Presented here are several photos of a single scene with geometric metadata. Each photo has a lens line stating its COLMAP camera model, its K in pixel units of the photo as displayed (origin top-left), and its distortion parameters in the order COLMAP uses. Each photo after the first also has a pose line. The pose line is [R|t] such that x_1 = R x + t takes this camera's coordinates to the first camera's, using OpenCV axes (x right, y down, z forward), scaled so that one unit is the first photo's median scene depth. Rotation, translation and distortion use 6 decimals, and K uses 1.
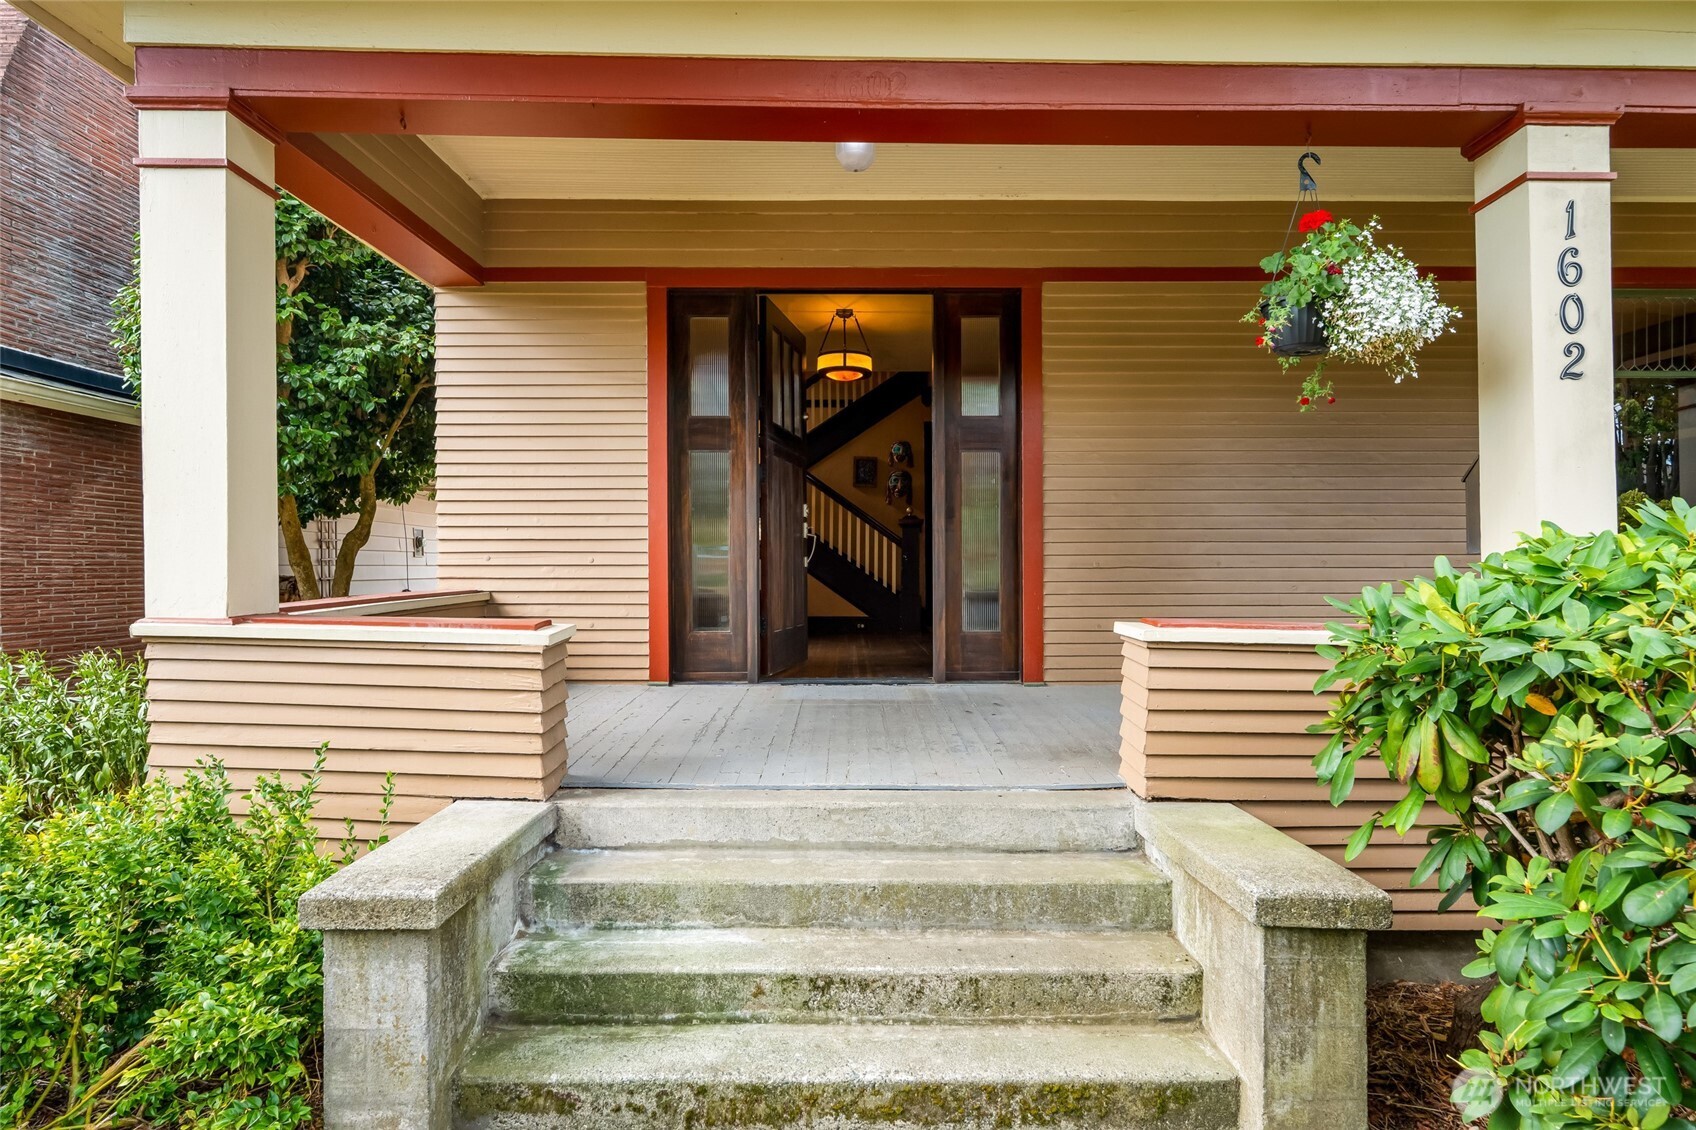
lens RADIAL K [[956.2, 0, 843.8], [0, 956.2, 563.1], [0, 0, 1]] dist [0.002143, -0.000228]
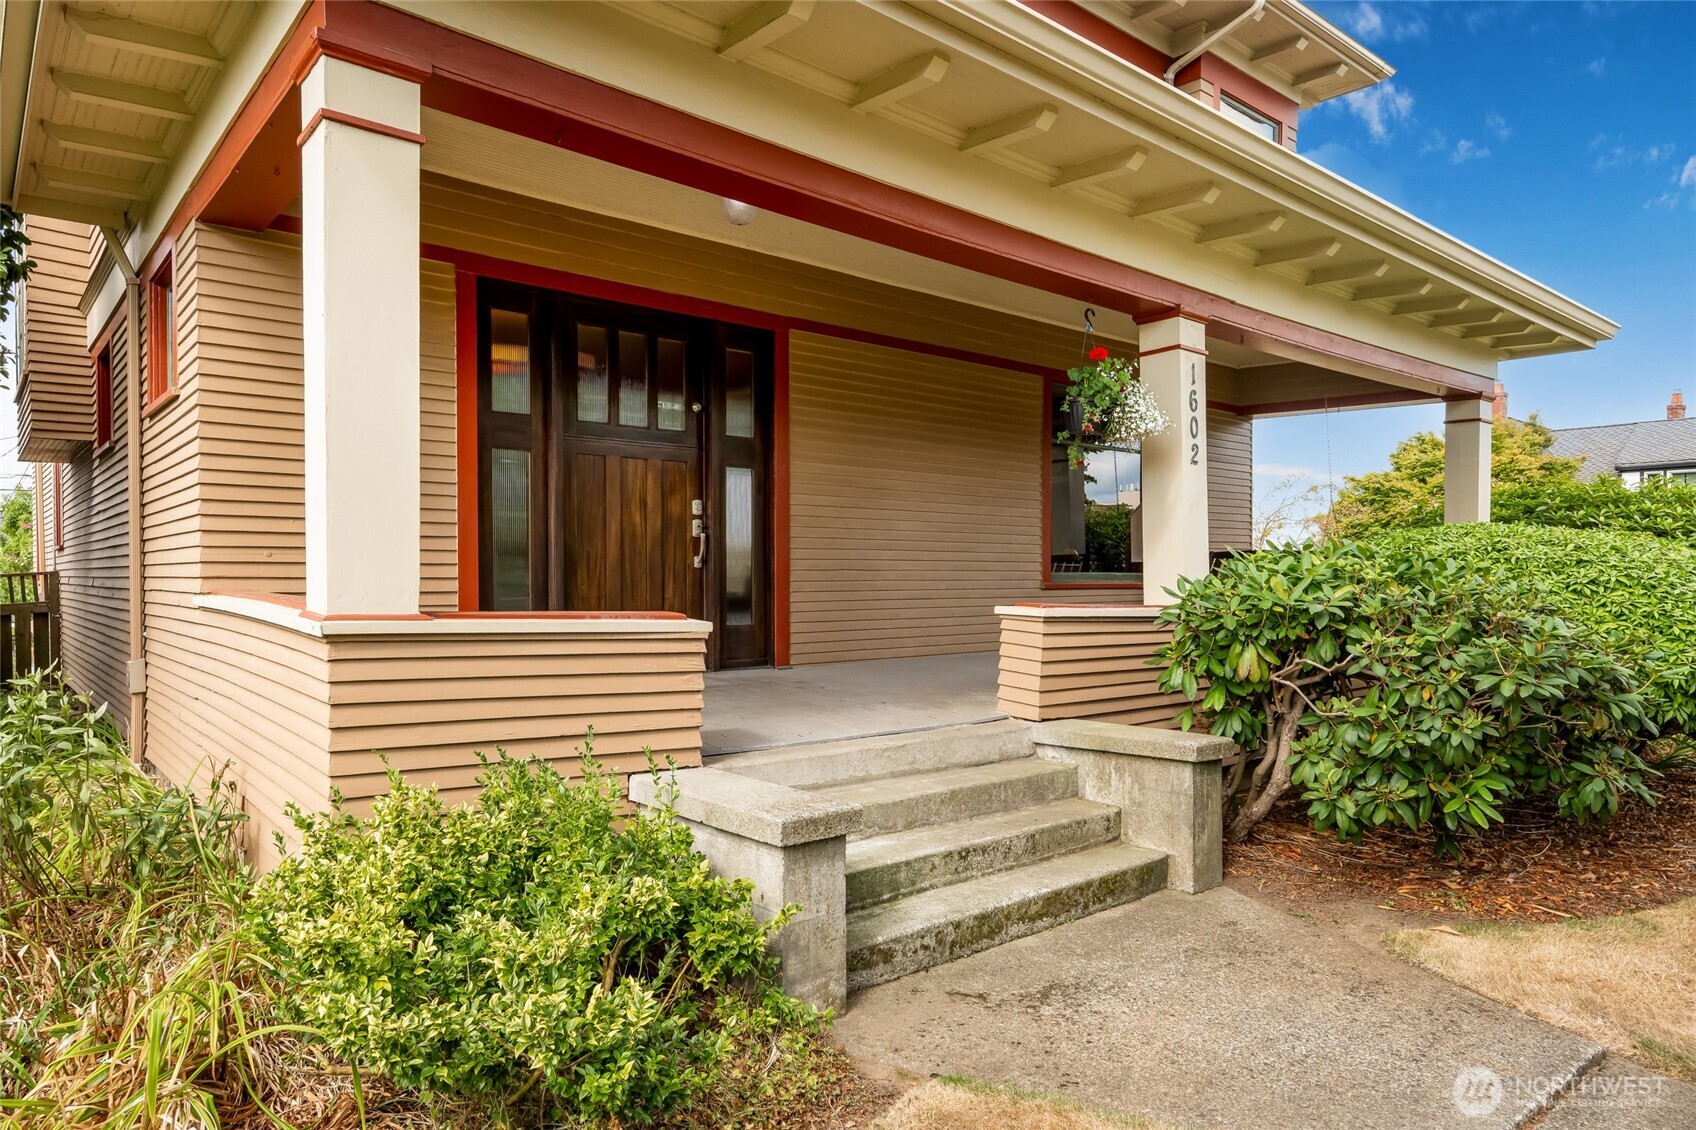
lens RADIAL K [[1055.6, 0, 844.3], [0, 1055.6, 573.7], [0, 0, 1]] dist [-0.003275, -0.000978]
pose [[0.768054, 0.003708, 0.640375, -0.997729], [-0.007140, 0.999971, 0.002773, 0.010531], [-0.640346, -0.006702, 0.768058, -0.090279]]
